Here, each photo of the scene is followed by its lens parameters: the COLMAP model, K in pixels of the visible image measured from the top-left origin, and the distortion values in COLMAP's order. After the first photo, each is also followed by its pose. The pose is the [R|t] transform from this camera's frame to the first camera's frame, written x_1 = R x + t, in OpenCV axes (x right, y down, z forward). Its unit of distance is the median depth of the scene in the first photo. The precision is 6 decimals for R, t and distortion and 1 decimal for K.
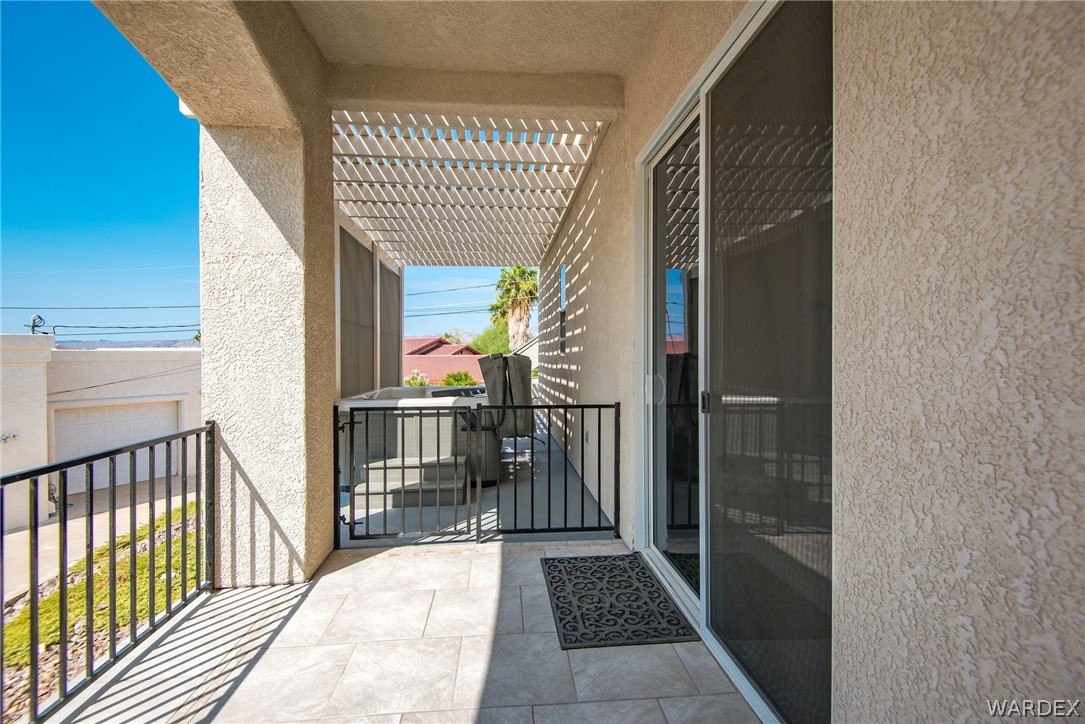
lens RADIAL K [[499.6, 0, 542.5], [0, 499.6, 362.0], [0, 0, 1]] dist [0.007712, -0.010011]
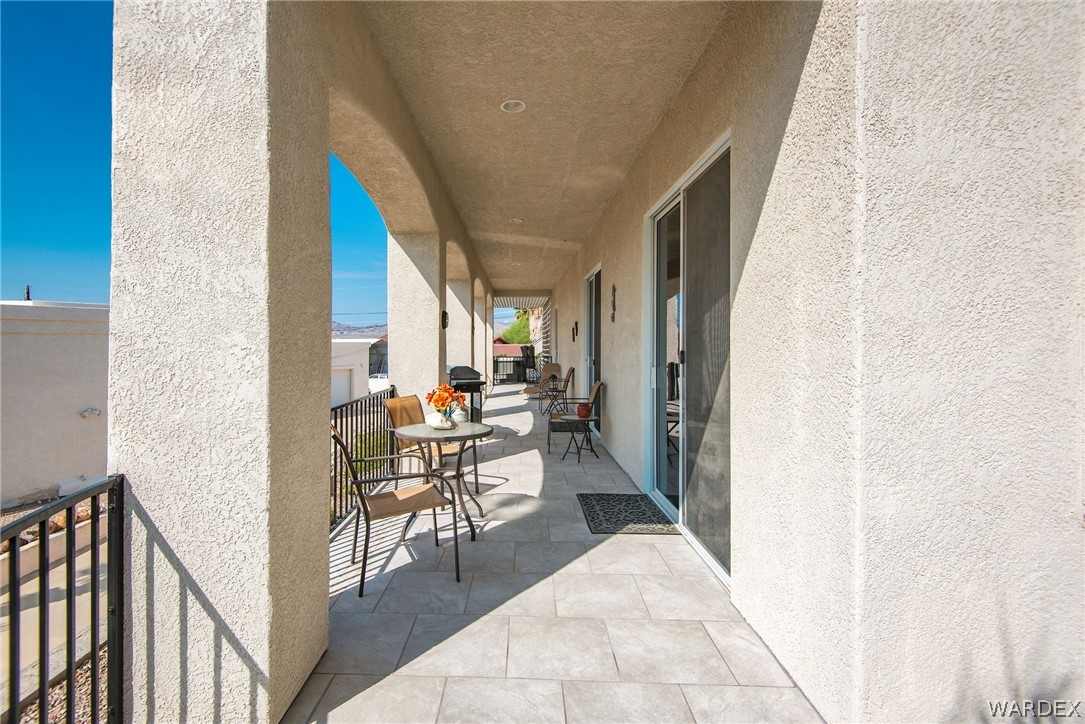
lens RADIAL K [[506.8, 0, 536.8], [0, 506.8, 363.9], [0, 0, 1]] dist [0.028892, -0.017047]
pose [[0.998447, 0.015618, -0.053475, 0.060146], [-0.014199, 0.999540, 0.026817, 0.004565], [0.053869, -0.026016, 0.998209, -0.833383]]
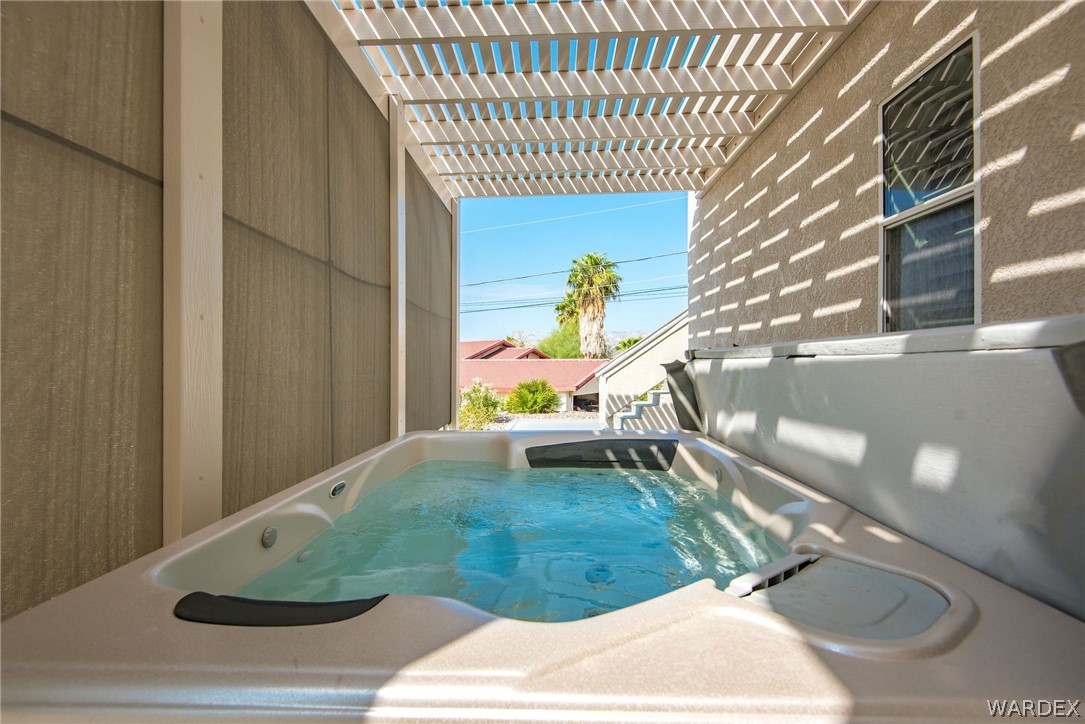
lens RADIAL K [[506.8, 0, 536.8], [0, 506.8, 363.9], [0, 0, 1]] dist [0.028892, -0.017047]
pose [[0.991680, 0.000556, -0.128728, -0.065783], [-0.001337, 0.999981, -0.005979, -0.000605], [0.128723, 0.006102, 0.991662, 0.247117]]
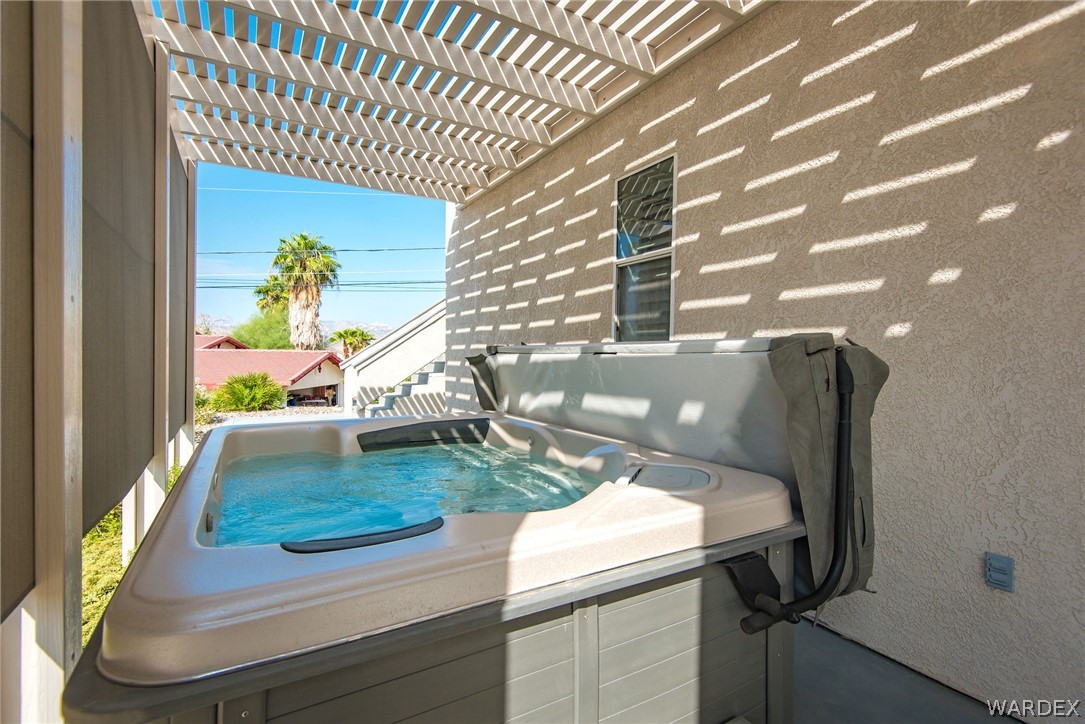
lens RADIAL K [[505.1, 0, 539.7], [0, 505.1, 365.6], [0, 0, 1]] dist [0.073940, -0.048566]
pose [[0.909956, 0.002632, 0.414697, -0.103655], [-0.007145, 0.999931, 0.009332, -0.000336], [-0.414644, -0.011455, 0.909912, 0.224194]]
